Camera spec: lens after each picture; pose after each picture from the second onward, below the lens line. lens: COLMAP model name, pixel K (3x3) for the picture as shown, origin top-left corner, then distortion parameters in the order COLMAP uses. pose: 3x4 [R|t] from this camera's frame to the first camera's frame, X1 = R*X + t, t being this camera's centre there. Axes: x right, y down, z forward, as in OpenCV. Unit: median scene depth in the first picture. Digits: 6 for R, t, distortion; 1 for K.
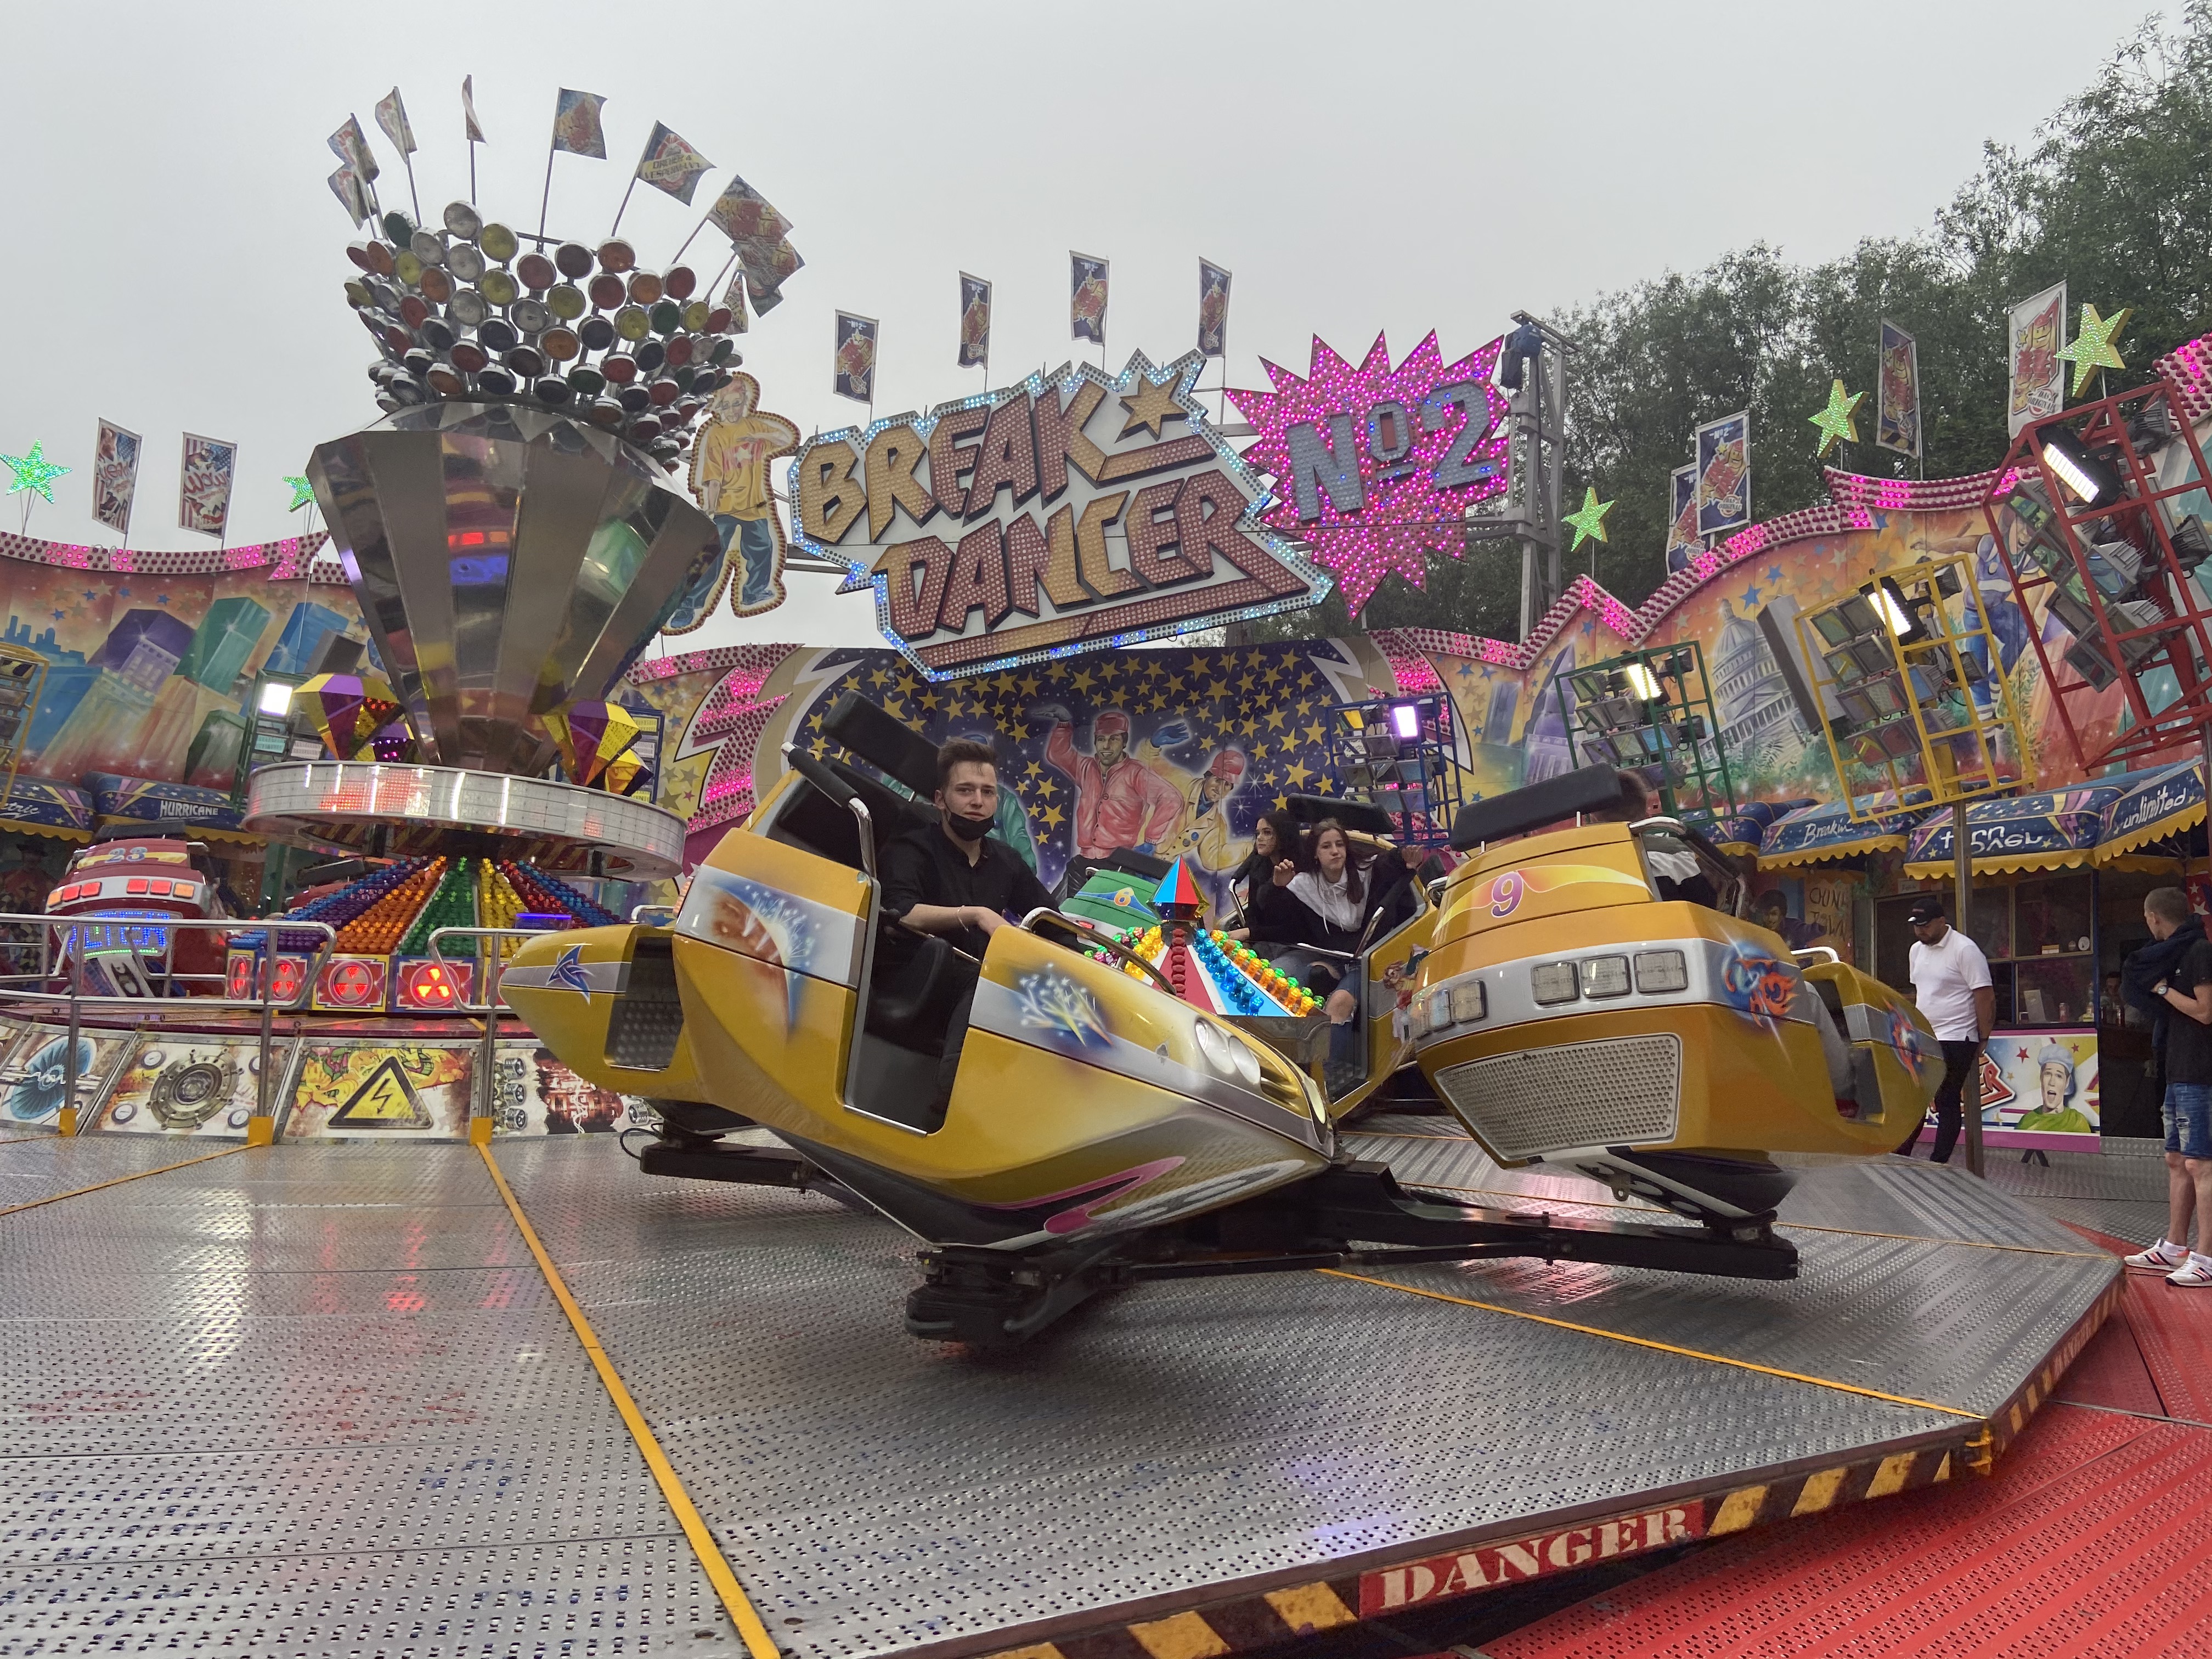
lens RADIAL K [[1686.3, 0, 1109.9], [0, 1686.3, 792.1], [0, 0, 1]] dist [0.130828, -0.000356]
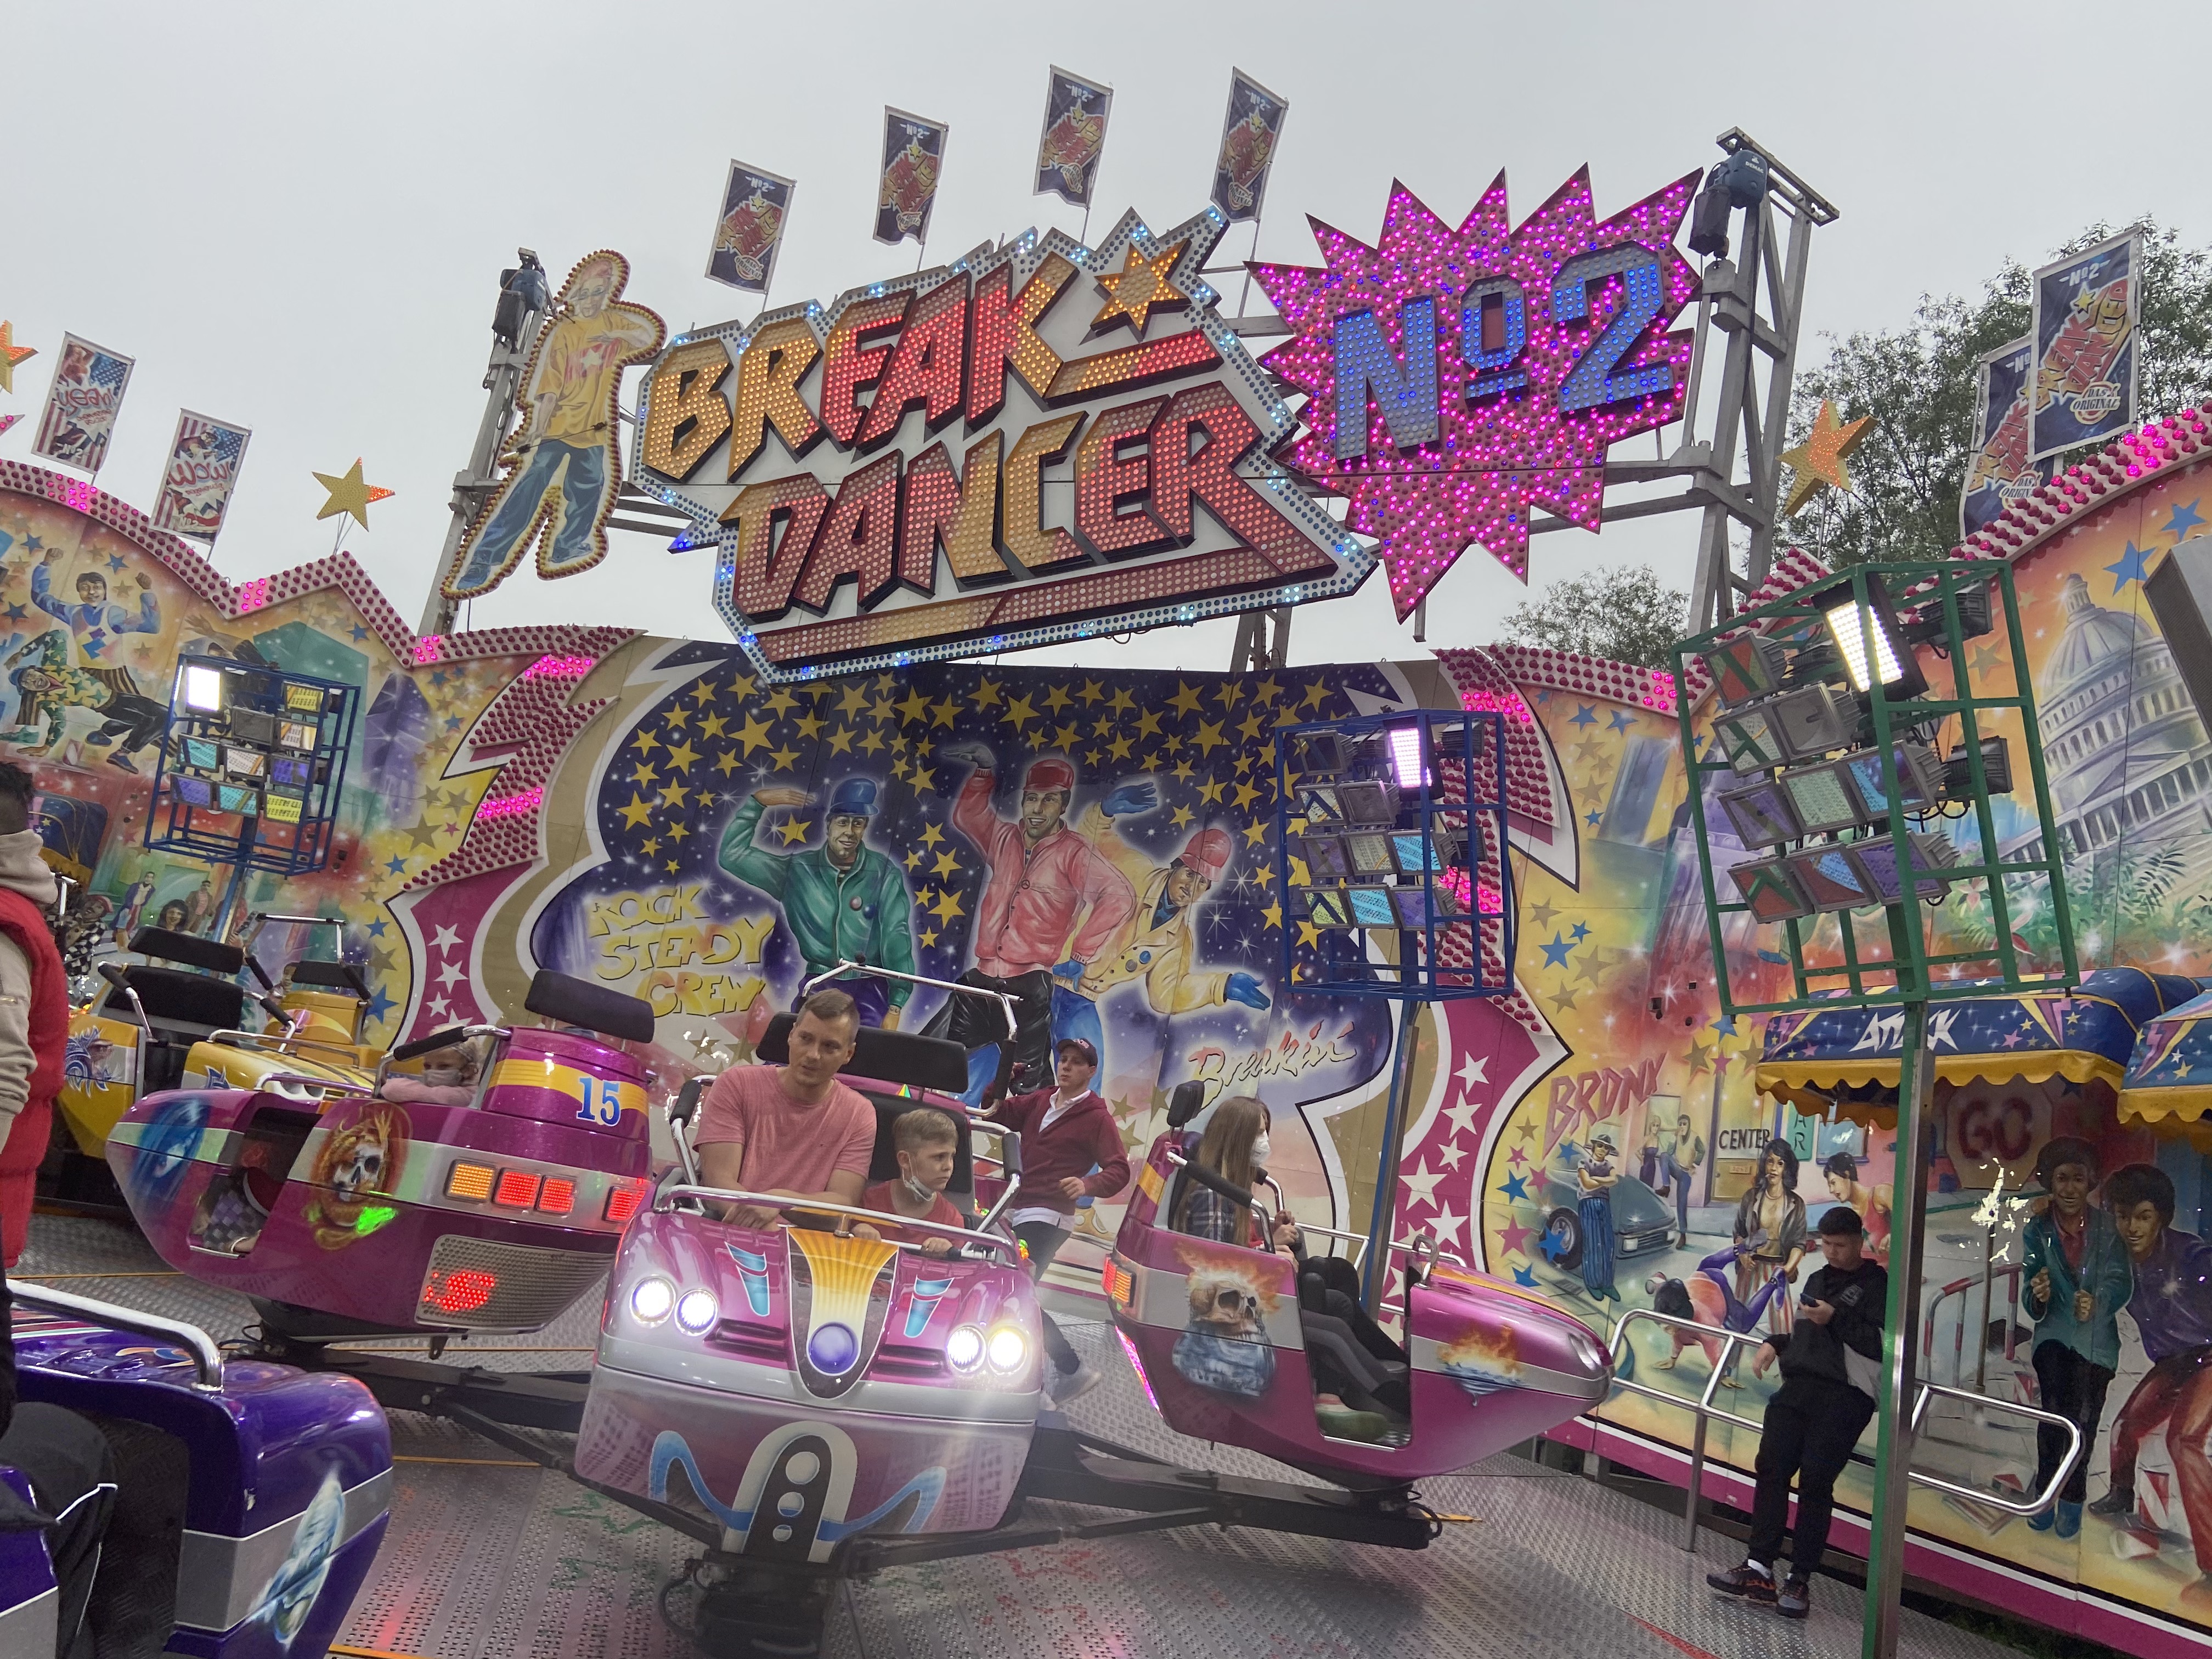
lens RADIAL K [[1666.9, 0, 1106.0], [0, 1666.9, 829.5], [0, 0, 1]] dist [0.130334, -0.139676]
pose [[0.982750, 0.090794, -0.161115, 0.133060], [-0.101490, 0.993060, -0.059433, 0.017156], [0.154601, 0.074759, 0.985144, 0.371727]]
